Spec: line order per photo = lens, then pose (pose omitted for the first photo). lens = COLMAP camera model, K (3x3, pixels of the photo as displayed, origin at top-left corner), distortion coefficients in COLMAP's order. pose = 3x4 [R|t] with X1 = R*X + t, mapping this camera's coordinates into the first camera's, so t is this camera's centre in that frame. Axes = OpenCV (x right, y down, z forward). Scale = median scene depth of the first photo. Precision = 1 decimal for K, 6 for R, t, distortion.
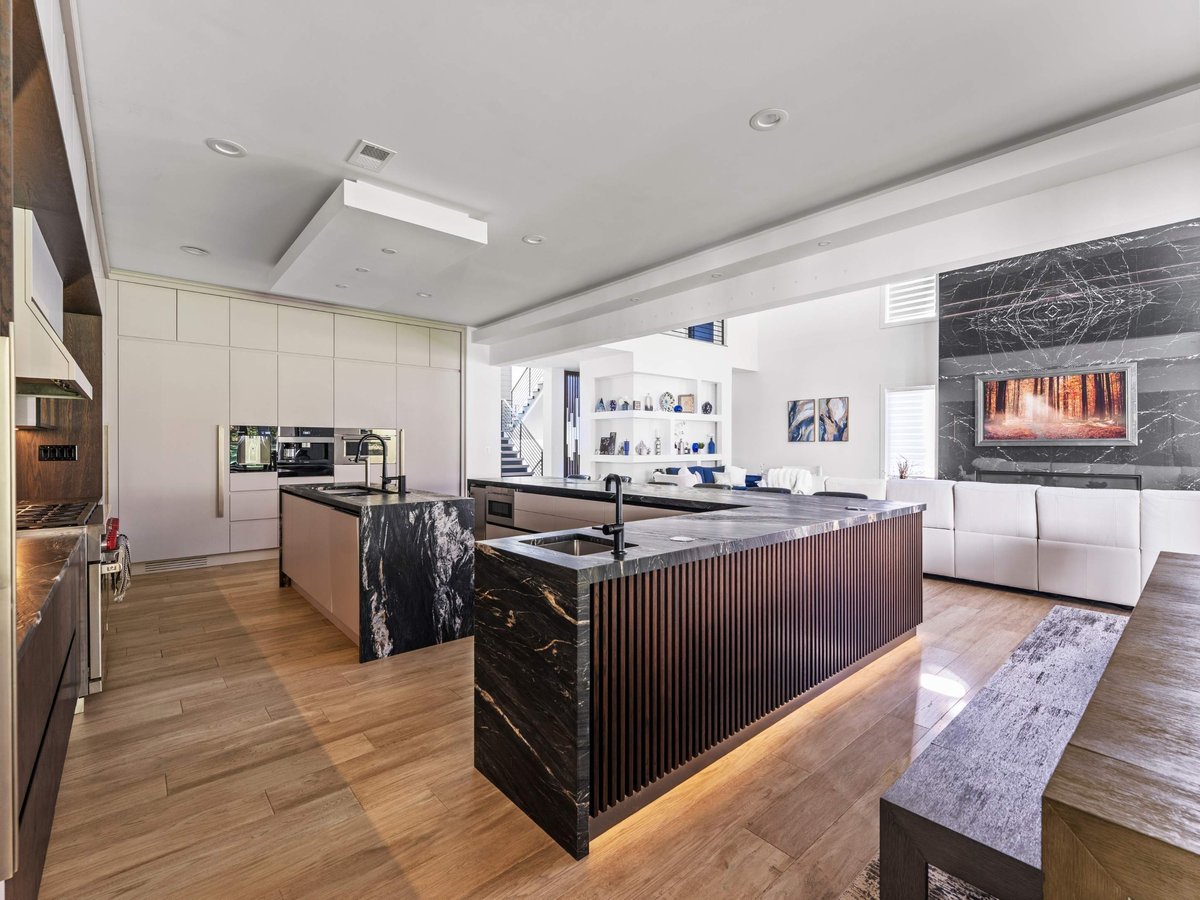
lens RADIAL K [[539.7, 0, 599.4], [0, 539.7, 446.4], [0, 0, 1]] dist [0.001786, -0.002090]
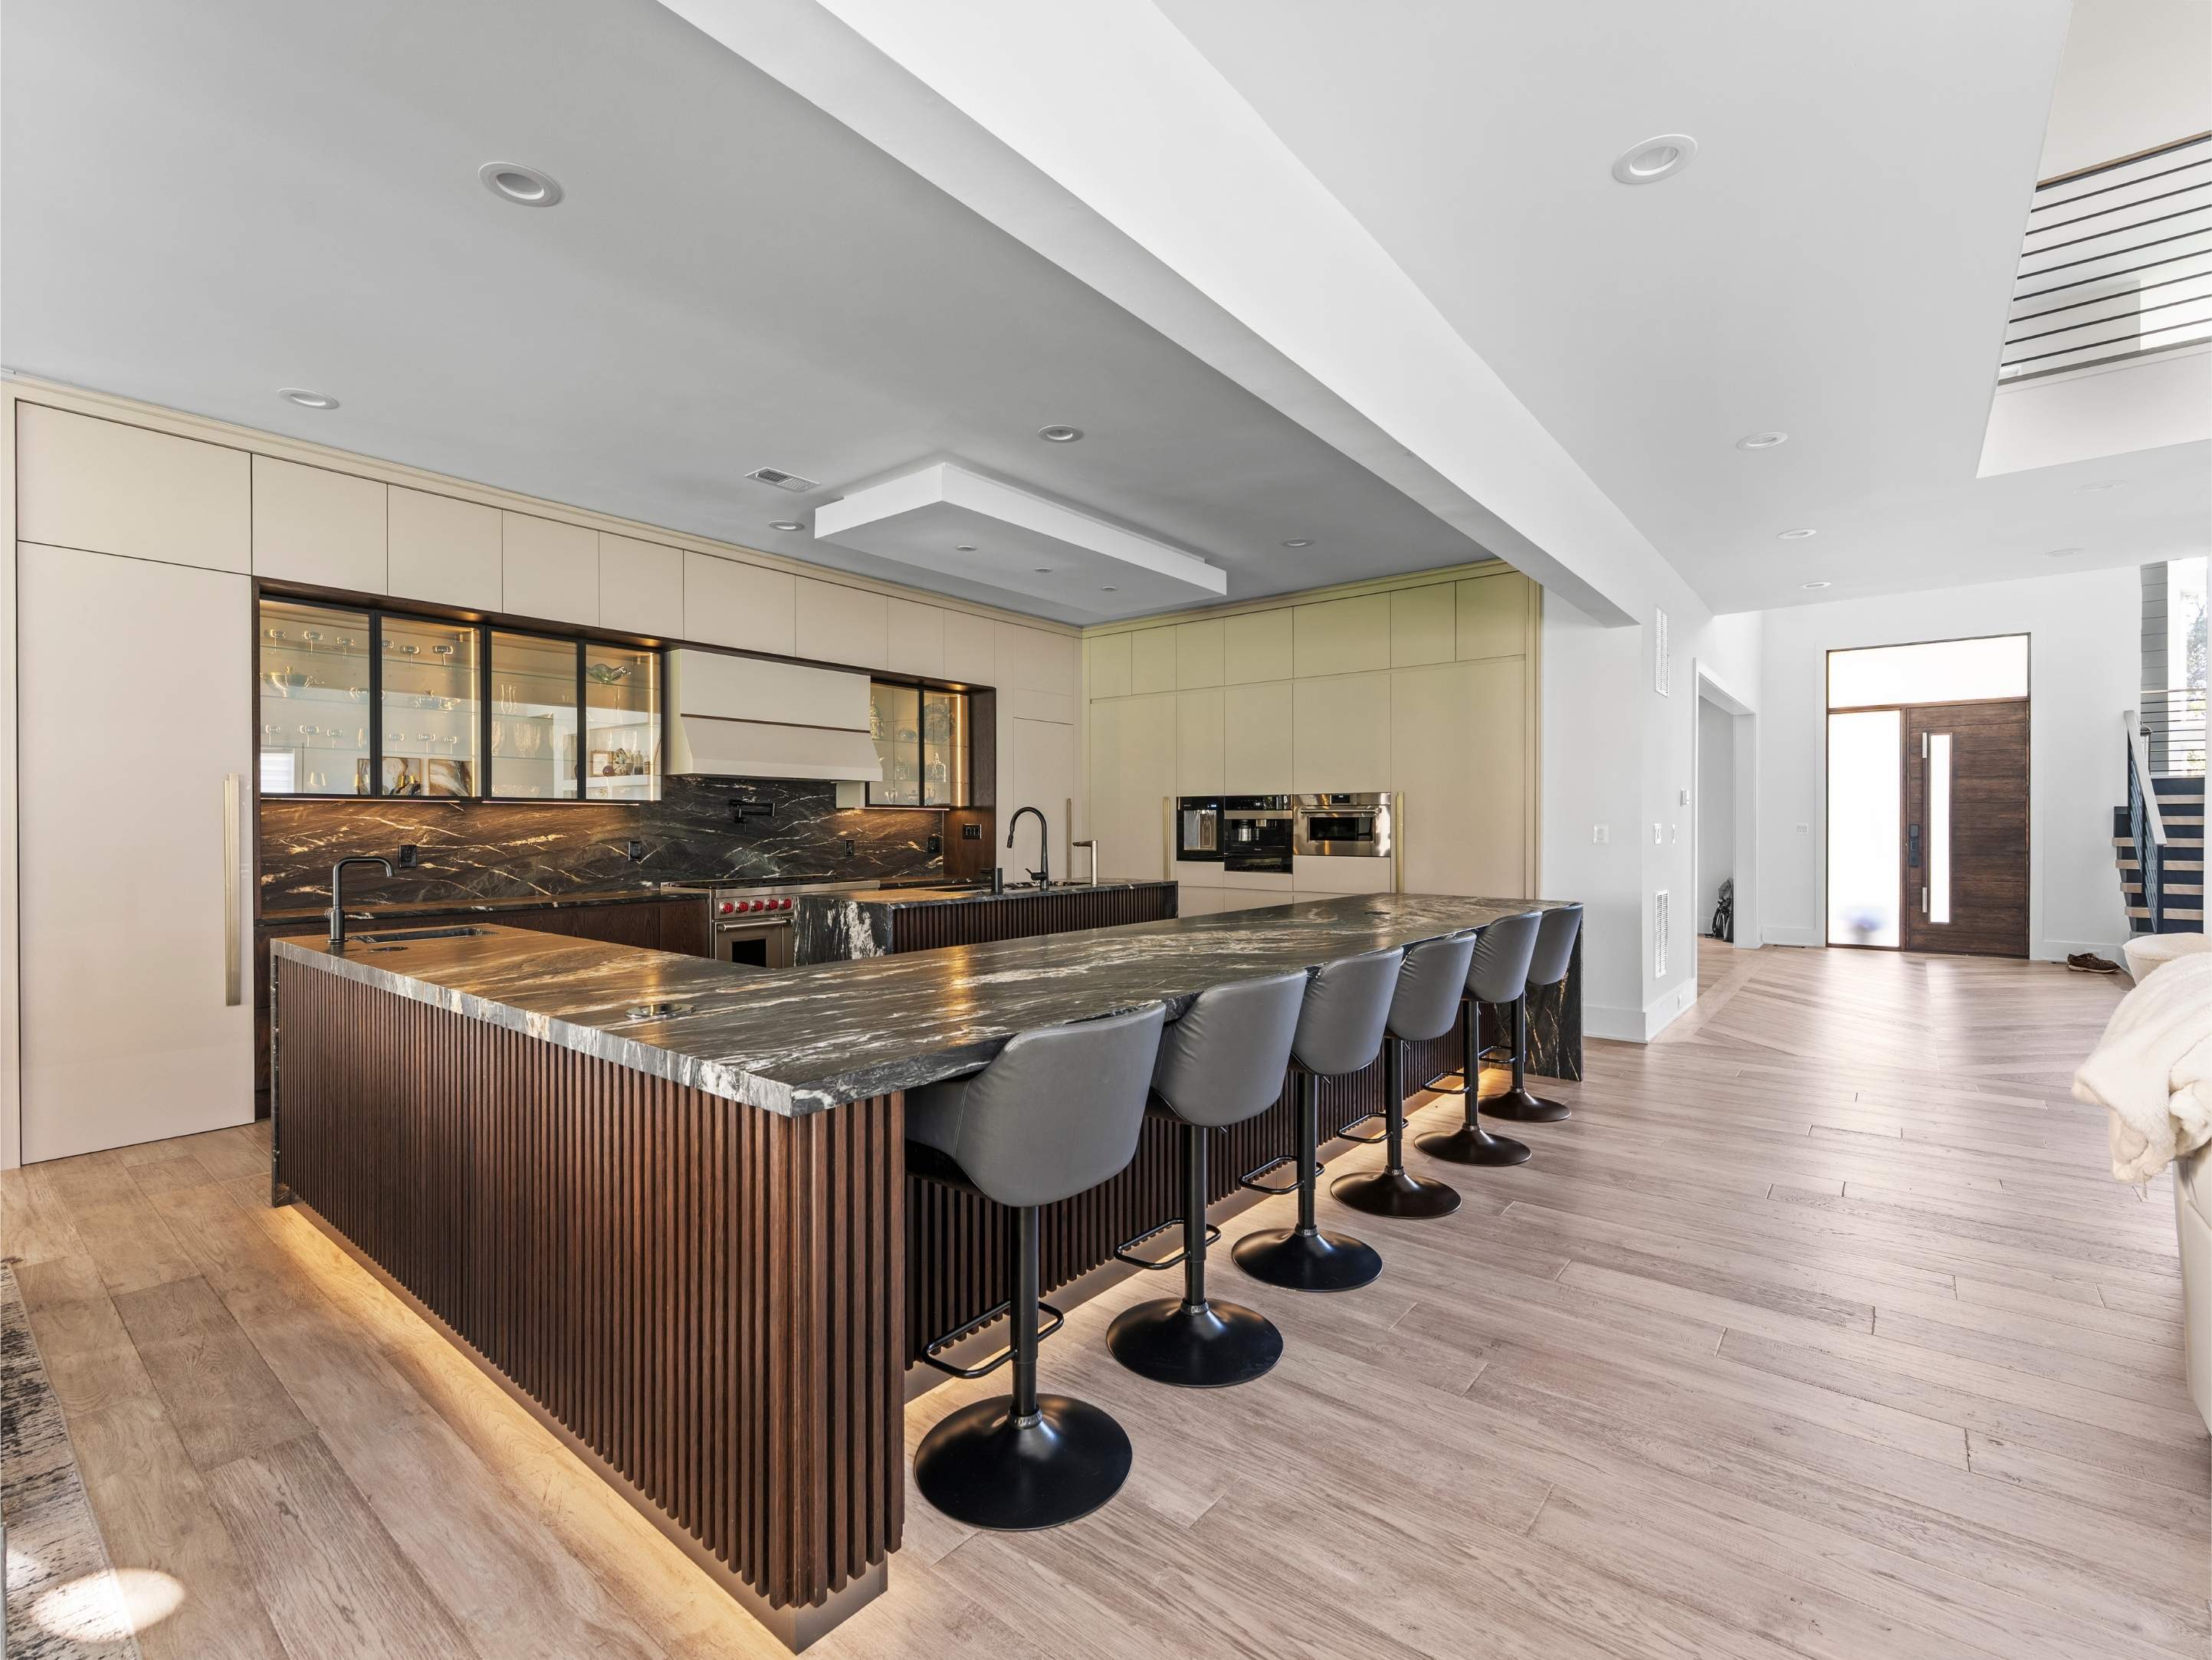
lens RADIAL K [[994.8, 0, 1110.6], [0, 994.8, 831.1], [0, 0, 1]] dist [0.001786, -0.002090]
pose [[0.181790, 0.005016, -0.983325, 0.705850], [0.000812, 0.999986, 0.005251, 0.000904], [0.983337, -0.001753, 0.181784, 0.724938]]
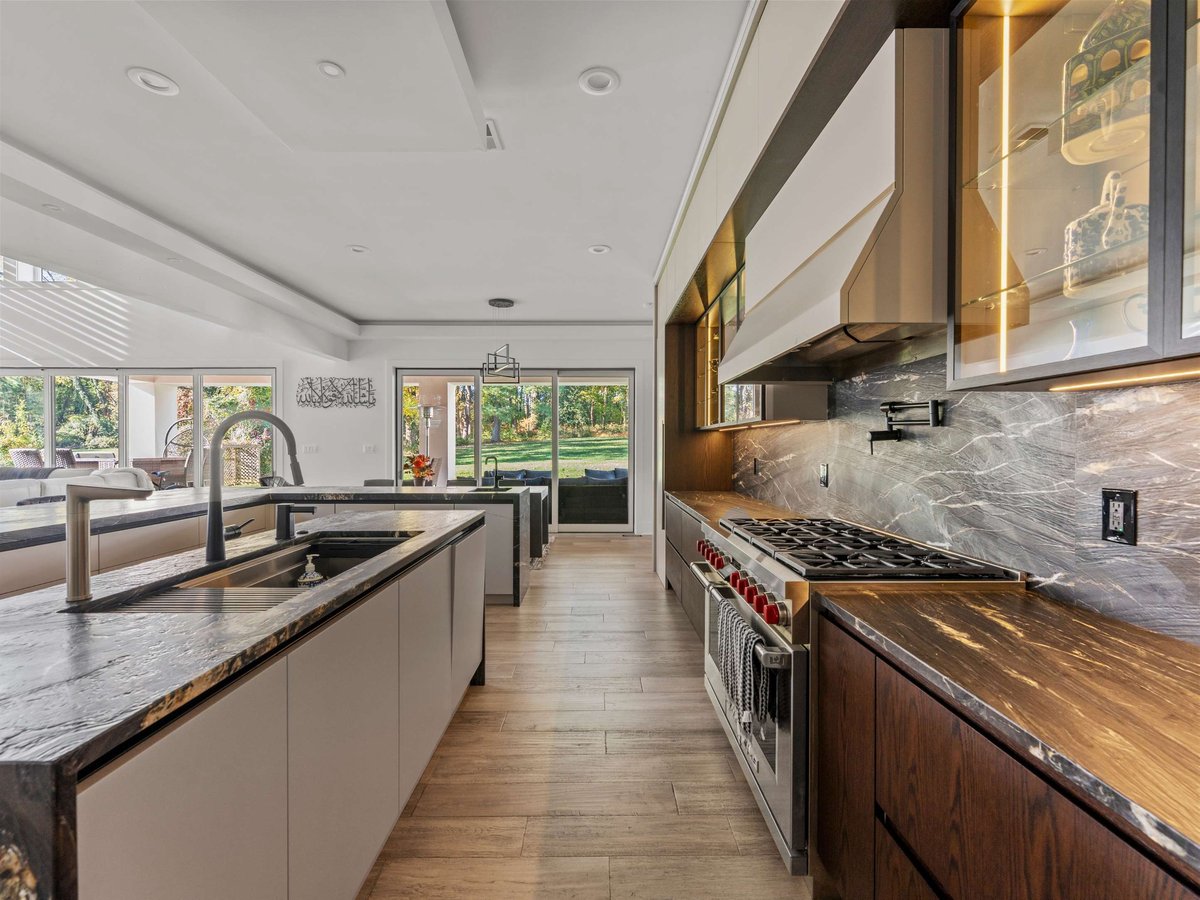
lens RADIAL K [[539.7, 0, 596.5], [0, 539.7, 448.7], [0, 0, 1]] dist [0.001786, -0.002090]
pose [[-0.758551, -0.005317, 0.651592, -0.706912], [-0.001462, 0.999978, 0.006458, 0.000737], [-0.651613, 0.003946, -0.758542, 0.942474]]
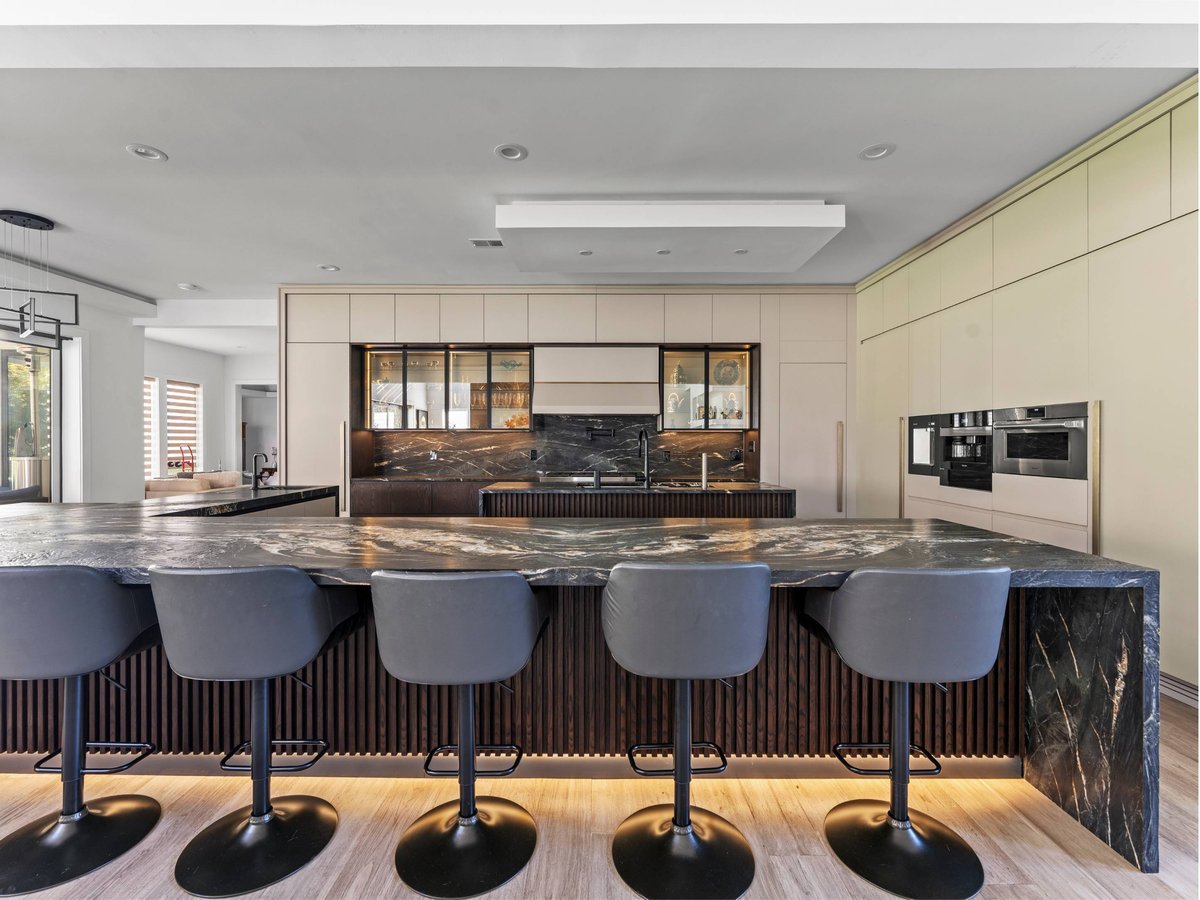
lens RADIAL K [[539.7, 0, 599.3], [0, 539.7, 447.7], [0, 0, 1]] dist [0.001786, -0.002090]
pose [[-0.656475, 0.004683, -0.754334, 0.287506], [-0.001987, 0.999967, 0.007938, 0.003595], [0.754346, 0.006710, -0.656443, 1.300777]]
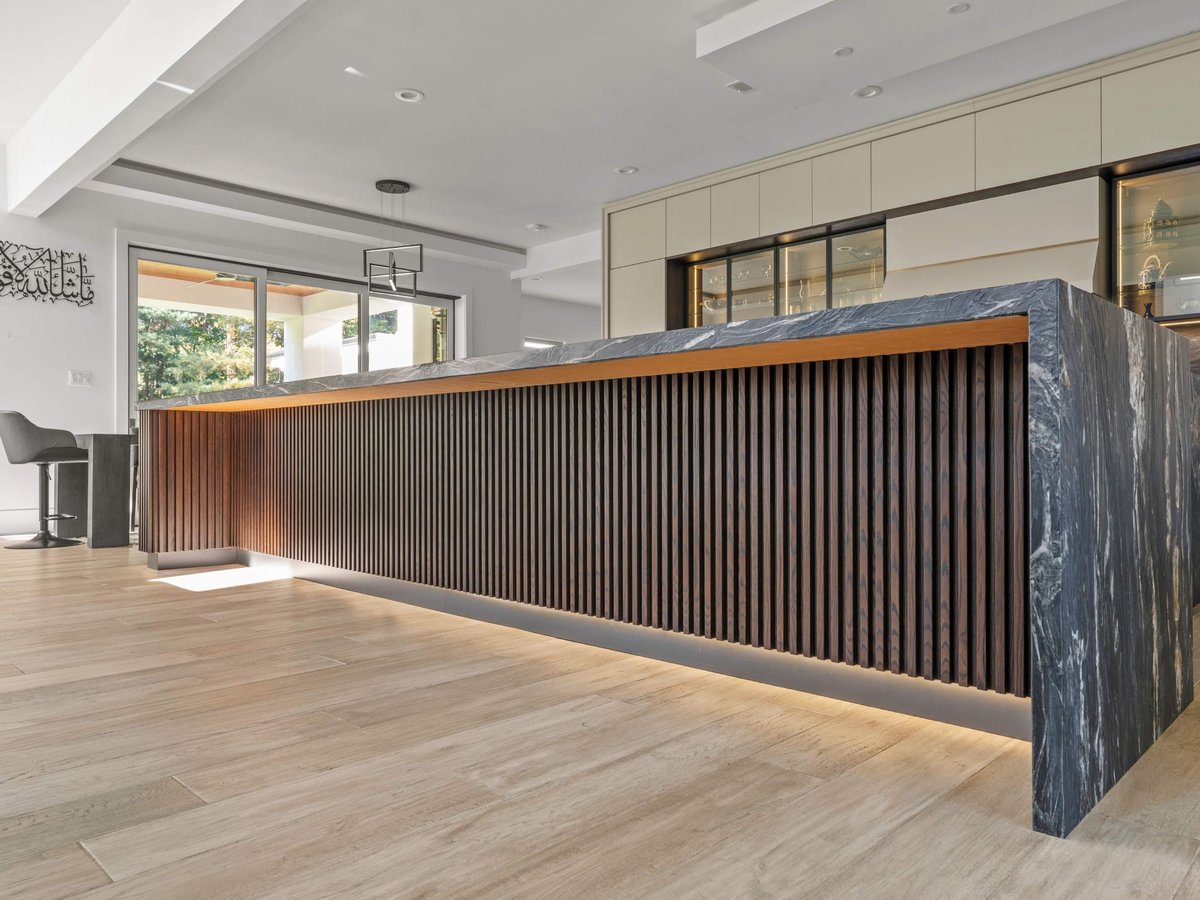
lens RADIAL K [[839.8, 0, 597.8], [0, 839.8, 452.5], [0, 0, 1]] dist [-0.002018, 0.006169]
pose [[-0.996623, 0.000481, -0.082113, 0.017211], [0.000589, 0.999999, -0.001295, 0.126567], [0.082112, -0.001339, -0.996622, 1.581566]]
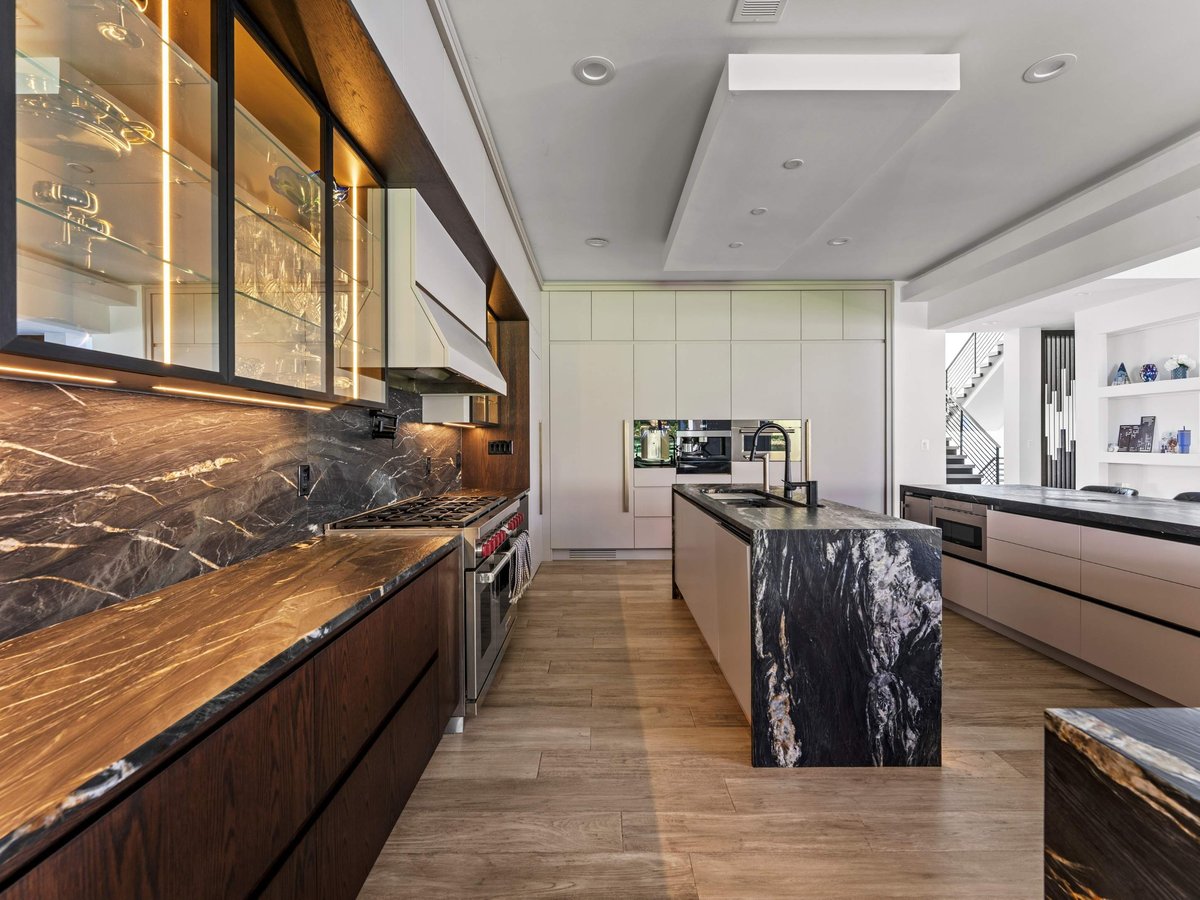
lens RADIAL K [[539.7, 0, 600.5], [0, 539.7, 444.1], [0, 0, 1]] dist [0.001786, -0.002090]
pose [[0.757011, -0.001827, -0.653399, -0.090559], [0.005010, 0.999983, 0.003007, 0.001948], [0.653382, -0.005550, 0.757008, 0.227822]]
